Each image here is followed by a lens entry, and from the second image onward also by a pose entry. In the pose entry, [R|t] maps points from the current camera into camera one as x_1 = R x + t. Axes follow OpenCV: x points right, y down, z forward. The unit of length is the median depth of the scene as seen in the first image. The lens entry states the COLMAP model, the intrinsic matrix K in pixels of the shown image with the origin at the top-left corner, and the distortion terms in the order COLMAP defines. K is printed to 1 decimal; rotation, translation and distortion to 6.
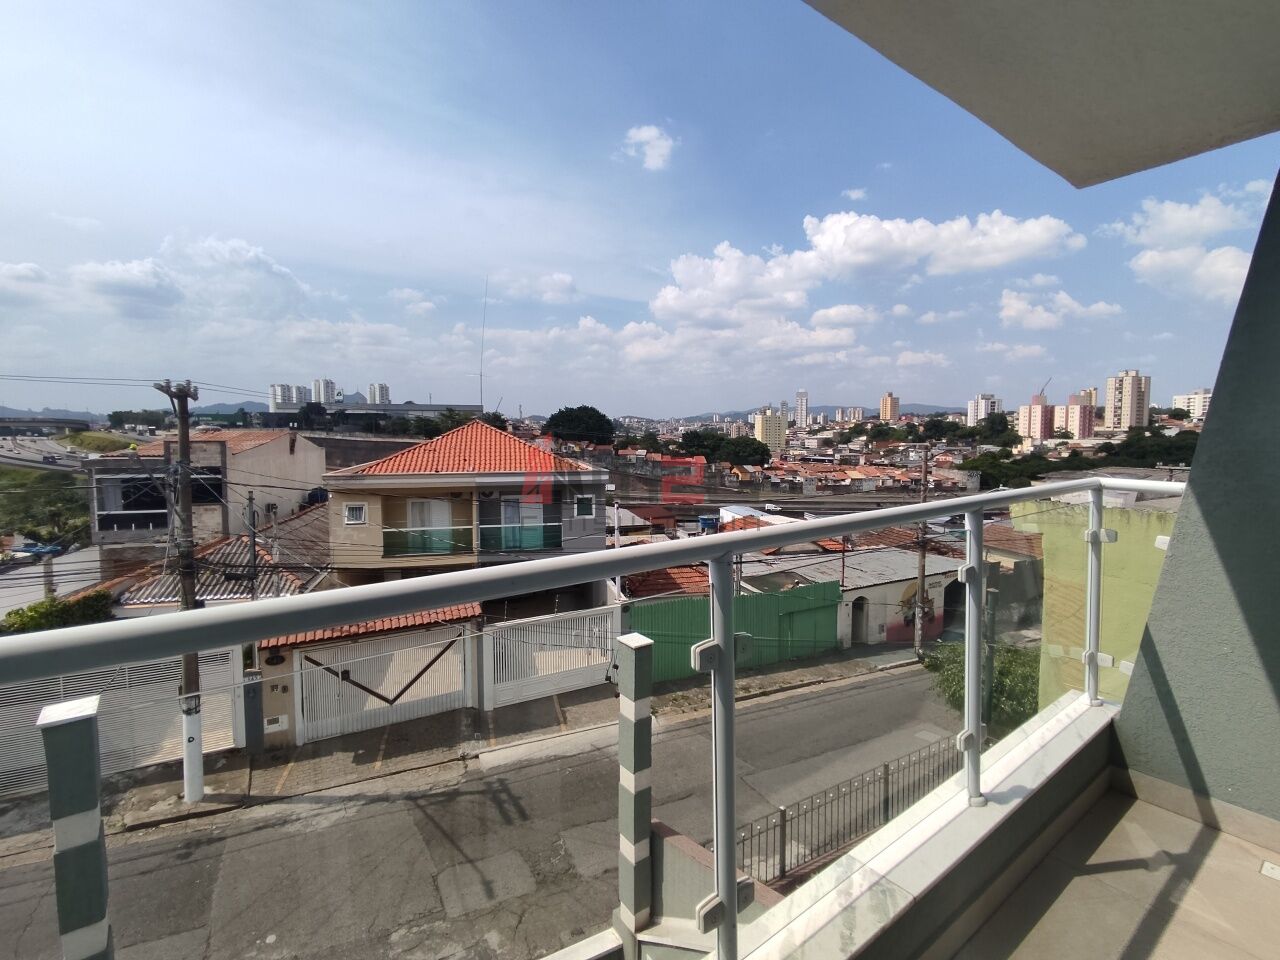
lens RADIAL K [[590.2, 0, 662.3], [0, 590.2, 477.1], [0, 0, 1]] dist [-0.000769, 0.000208]
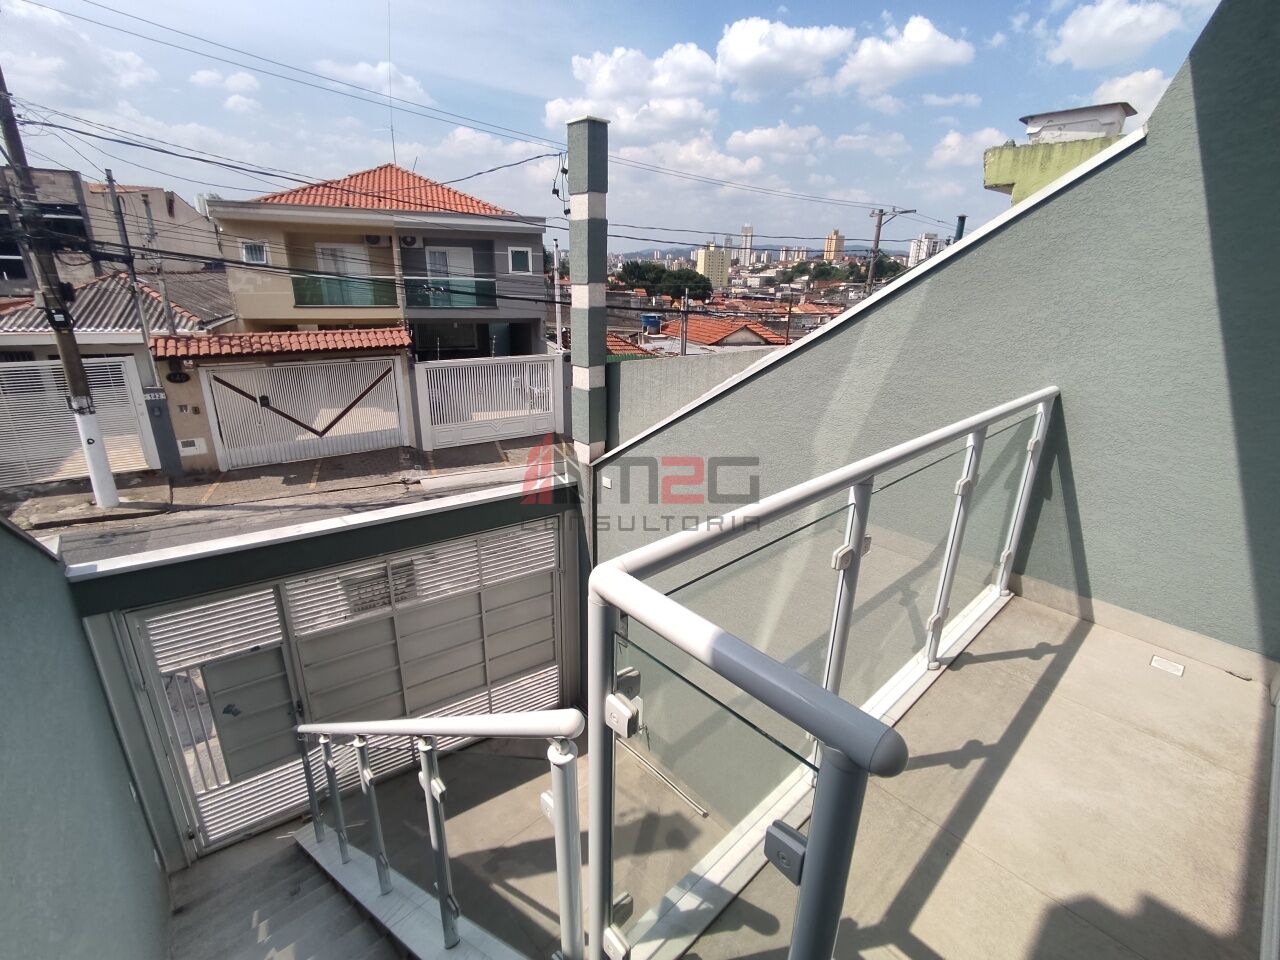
lens RADIAL K [[582.6, 0, 662.3], [0, 582.6, 478.7], [0, 0, 1]] dist [-0.000987, -0.000421]
pose [[0.994413, -0.001461, 0.105546, -0.009681], [-0.025848, 0.966092, 0.256902, 0.179841], [-0.102342, -0.258194, 0.960657, 0.021042]]
